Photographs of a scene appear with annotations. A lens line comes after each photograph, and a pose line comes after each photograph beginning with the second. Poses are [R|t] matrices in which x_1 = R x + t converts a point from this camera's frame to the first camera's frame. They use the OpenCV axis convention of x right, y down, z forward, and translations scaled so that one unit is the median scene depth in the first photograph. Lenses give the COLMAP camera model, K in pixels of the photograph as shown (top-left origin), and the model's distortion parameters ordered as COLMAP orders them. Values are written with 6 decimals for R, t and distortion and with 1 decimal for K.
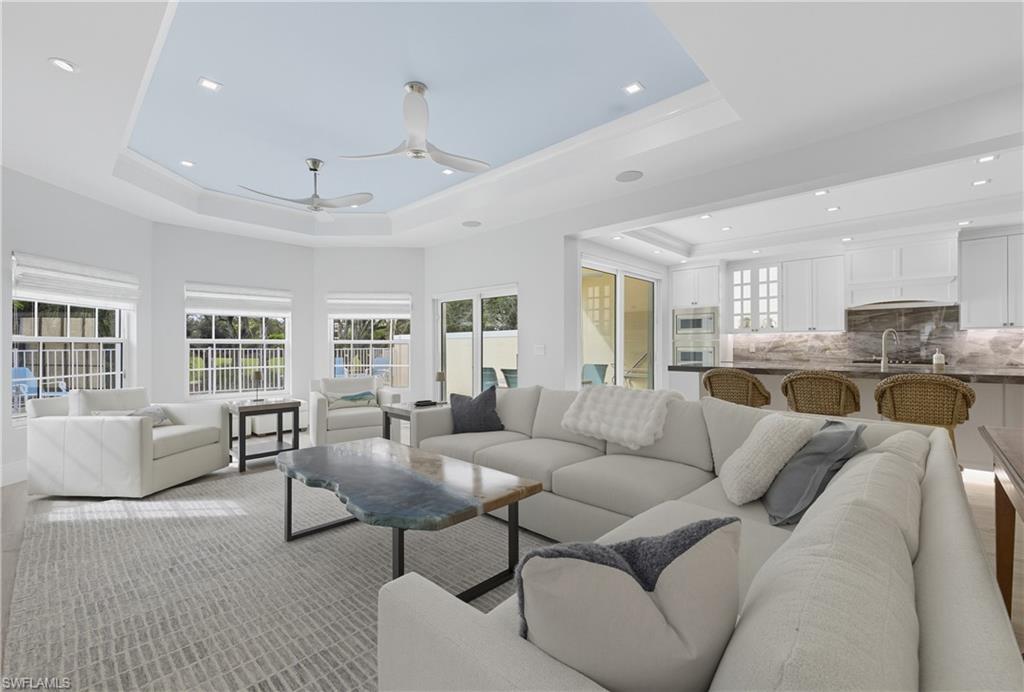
lens RADIAL K [[427.4, 0, 518.1], [0, 427.4, 344.8], [0, 0, 1]] dist [0.009206, -0.001944]
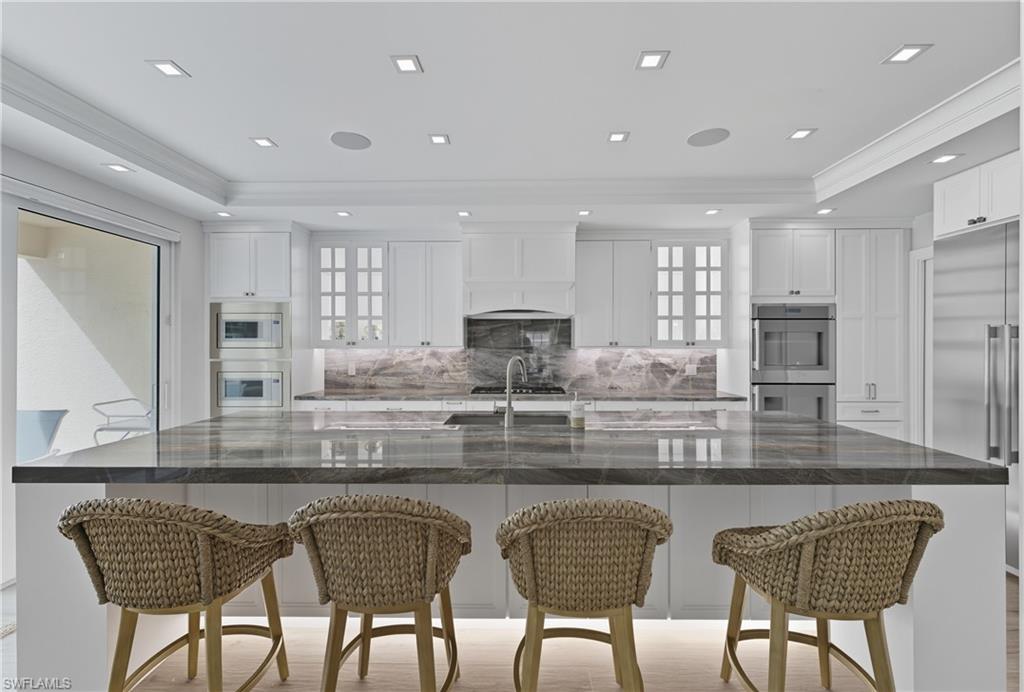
lens RADIAL K [[427.4, 0, 511.5], [0, 427.4, 343.9], [0, 0, 1]] dist [0.009206, -0.001944]
pose [[0.742251, 0.001207, 0.670121, 0.327856], [-0.002527, 0.999996, 0.000998, -0.037422], [-0.670118, -0.002434, 0.742251, 0.398424]]
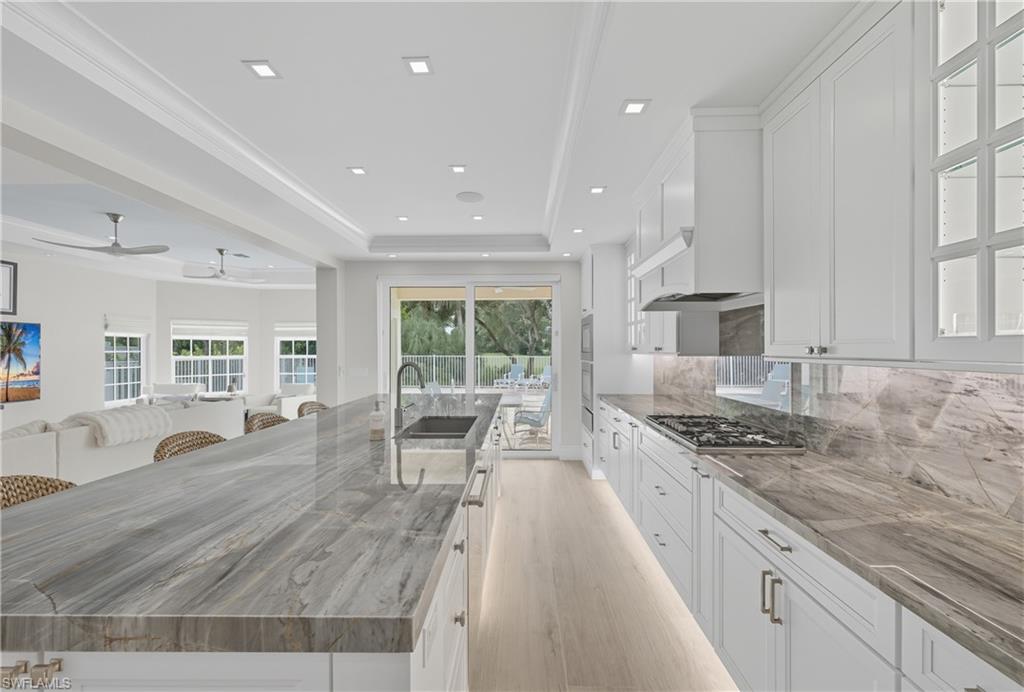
lens RADIAL K [[427.4, 0, 512.6], [0, 427.4, 347.0], [0, 0, 1]] dist [0.009206, -0.001944]
pose [[0.667044, 0.000536, -0.745018, 0.971918], [-0.001637, 0.999998, -0.000746, -0.038908], [0.745016, 0.001717, 0.667044, 0.488112]]
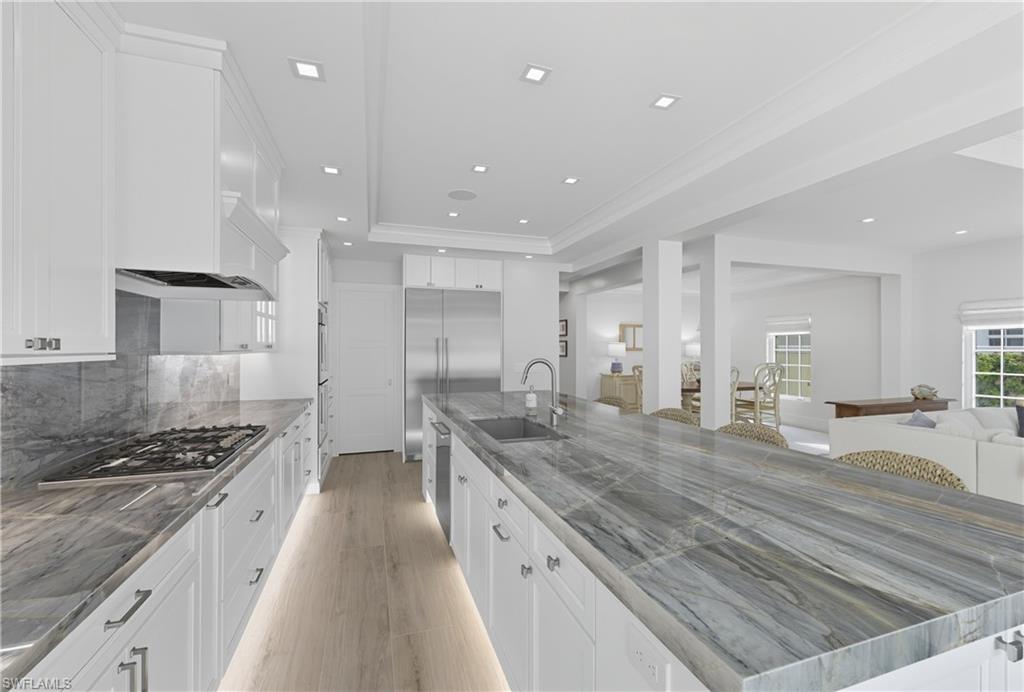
lens RADIAL K [[427.4, 0, 512.1], [0, 427.4, 348.3], [0, 0, 1]] dist [0.009206, -0.001944]
pose [[-0.882268, 0.003437, 0.470734, 0.428401], [0.001896, 0.999991, -0.003746, -0.033247], [-0.470743, -0.002413, -0.882267, 1.065318]]
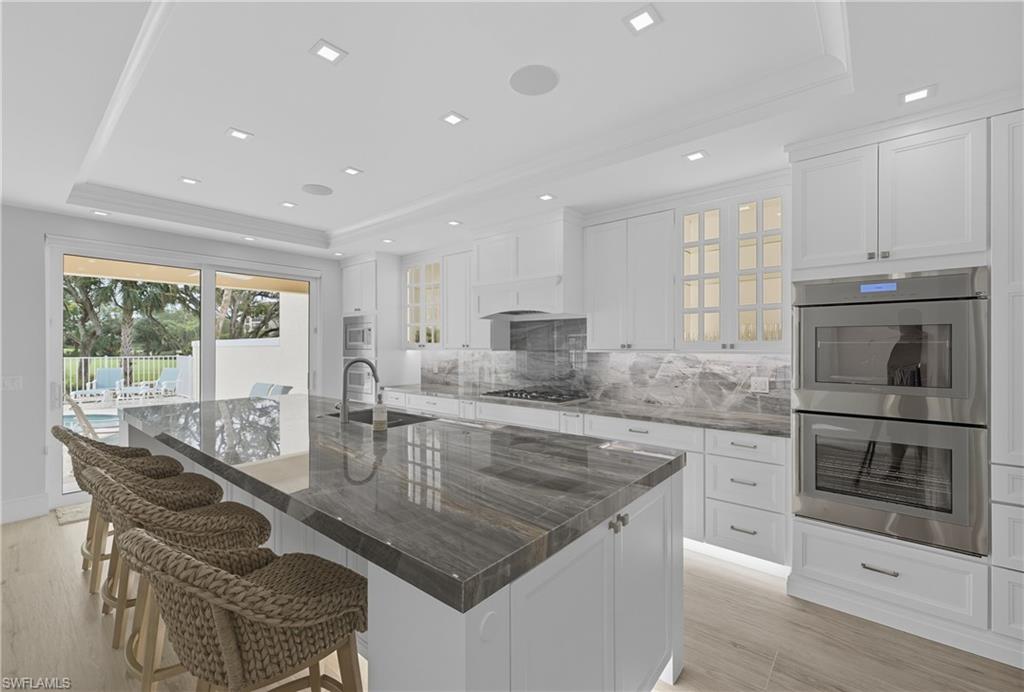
lens RADIAL K [[427.4, 0, 508.5], [0, 427.4, 348.3], [0, 0, 1]] dist [0.009206, -0.001944]
pose [[0.998769, 0.003359, 0.049486, 0.723522], [-0.003665, 0.999975, 0.006095, -0.037650], [-0.049464, -0.006269, 0.998756, 0.252012]]
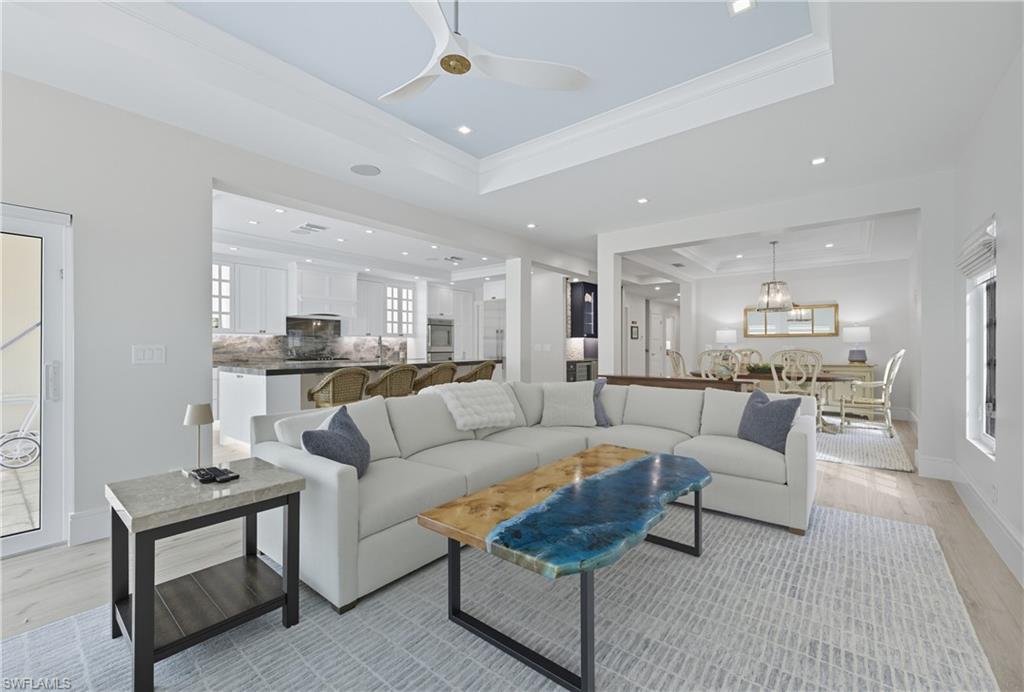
lens RADIAL K [[427.4, 0, 508.5], [0, 427.4, 343.6], [0, 0, 1]] dist [0.009206, -0.001944]
pose [[-0.073278, 0.007481, 0.997283, -0.436326], [-0.003325, 0.999964, -0.007745, -0.000195], [-0.997306, -0.003883, -0.073251, 0.460168]]
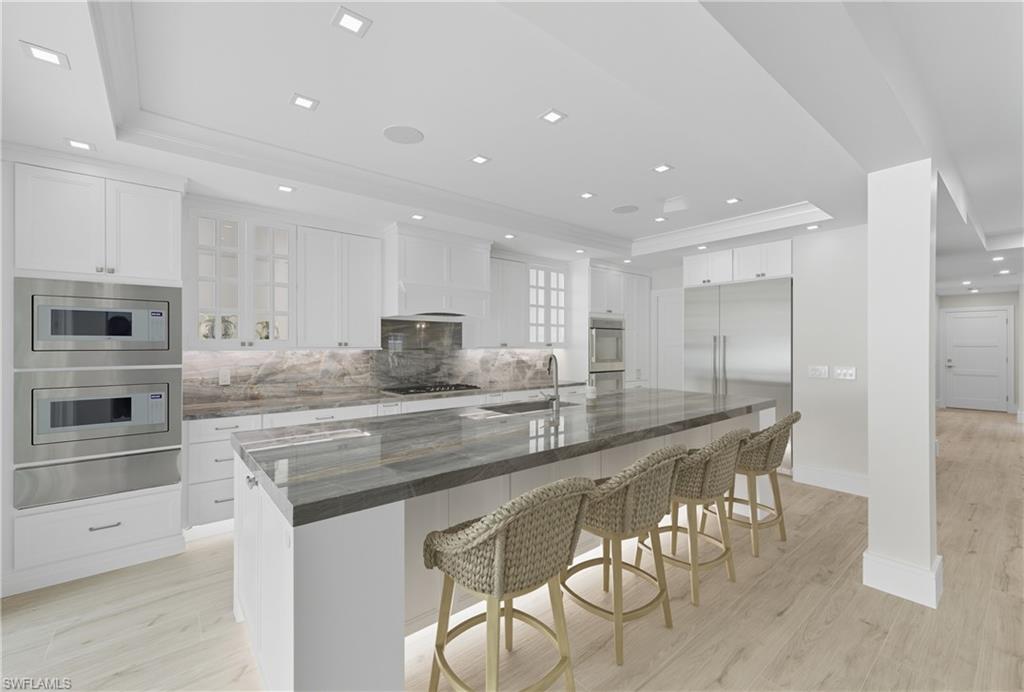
lens RADIAL K [[427.4, 0, 513.6], [0, 427.4, 344.4], [0, 0, 1]] dist [0.009206, -0.001944]
pose [[0.124427, 0.003205, 0.992224, 0.093186], [-0.003966, 0.999988, -0.002732, -0.036050], [-0.992221, -0.003595, 0.124439, 0.672240]]
